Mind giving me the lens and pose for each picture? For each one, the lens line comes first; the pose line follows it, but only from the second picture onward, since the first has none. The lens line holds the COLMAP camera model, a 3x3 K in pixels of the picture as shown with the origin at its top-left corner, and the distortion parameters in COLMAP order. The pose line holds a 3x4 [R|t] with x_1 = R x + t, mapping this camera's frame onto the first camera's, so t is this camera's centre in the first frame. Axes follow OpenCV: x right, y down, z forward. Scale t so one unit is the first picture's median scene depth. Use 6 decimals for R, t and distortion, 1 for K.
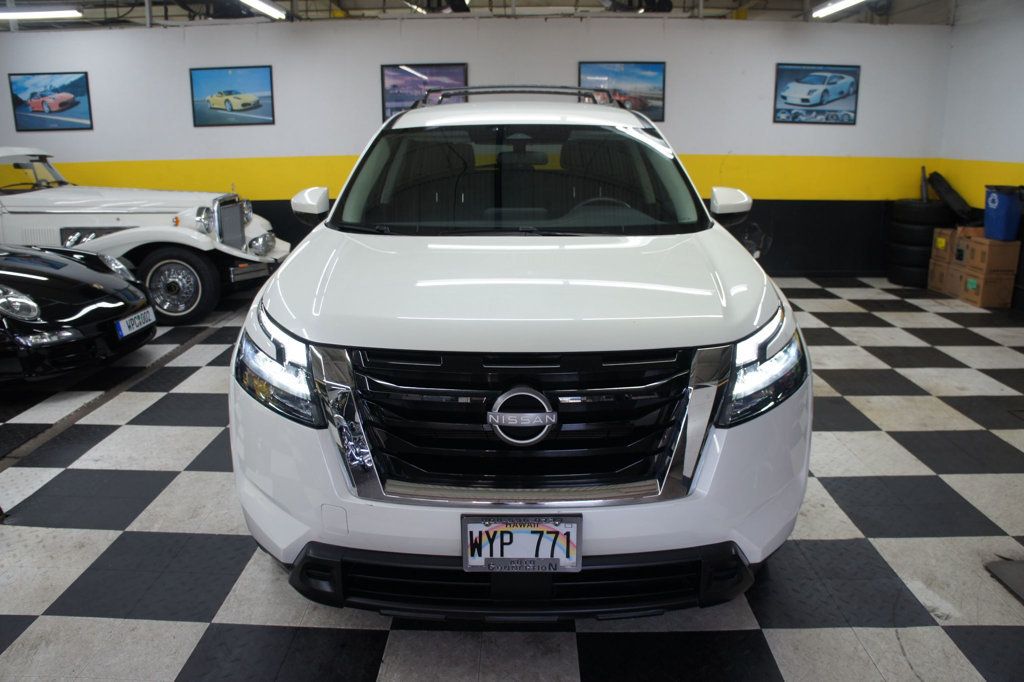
lens RADIAL K [[795.5, 0, 512.0], [0, 795.5, 341.0], [0, 0, 1]] dist [-0.177630, 0.117916]
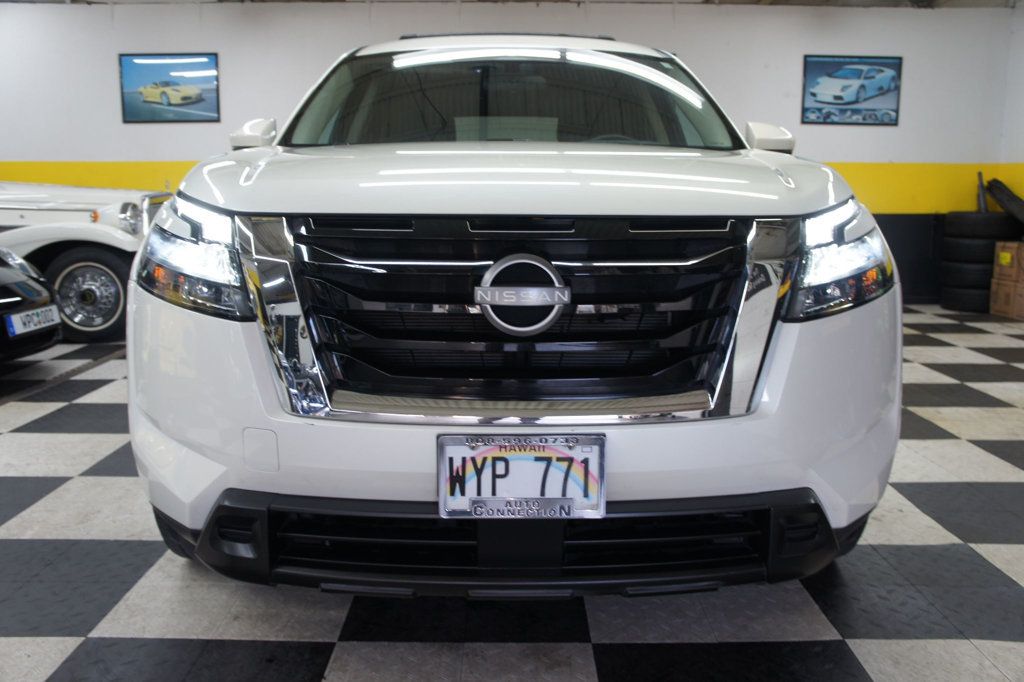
lens RADIAL K [[903.7, 0, 515.0], [0, 903.7, 341.4], [0, 0, 1]] dist [-0.137986, 0.174956]
pose [[0.999738, 0.003324, 0.022649, -0.009566], [-0.001267, 0.995919, -0.090241, 0.161059], [-0.022856, 0.090189, 0.995662, 0.133778]]
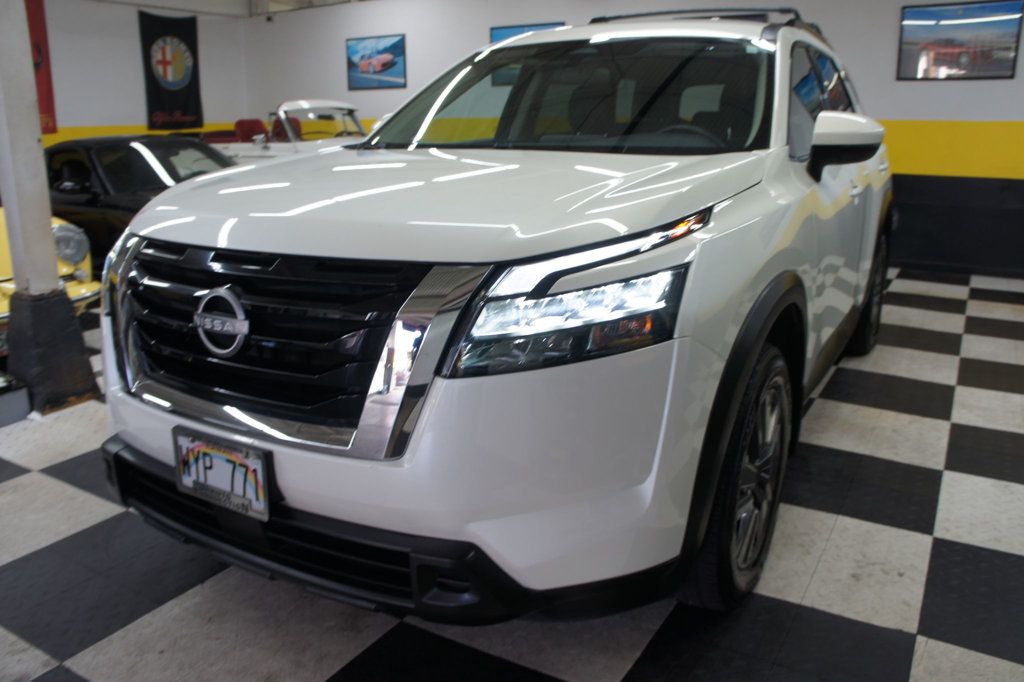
lens RADIAL K [[820.0, 0, 512.0], [0, 820.0, 341.0], [0, 0, 1]] dist [-0.184270, 0.136728]
pose [[0.869154, 0.126404, -0.478115, 0.529664], [-0.122454, 0.991685, 0.039574, 0.032500], [0.479141, 0.024151, 0.877406, 0.294459]]
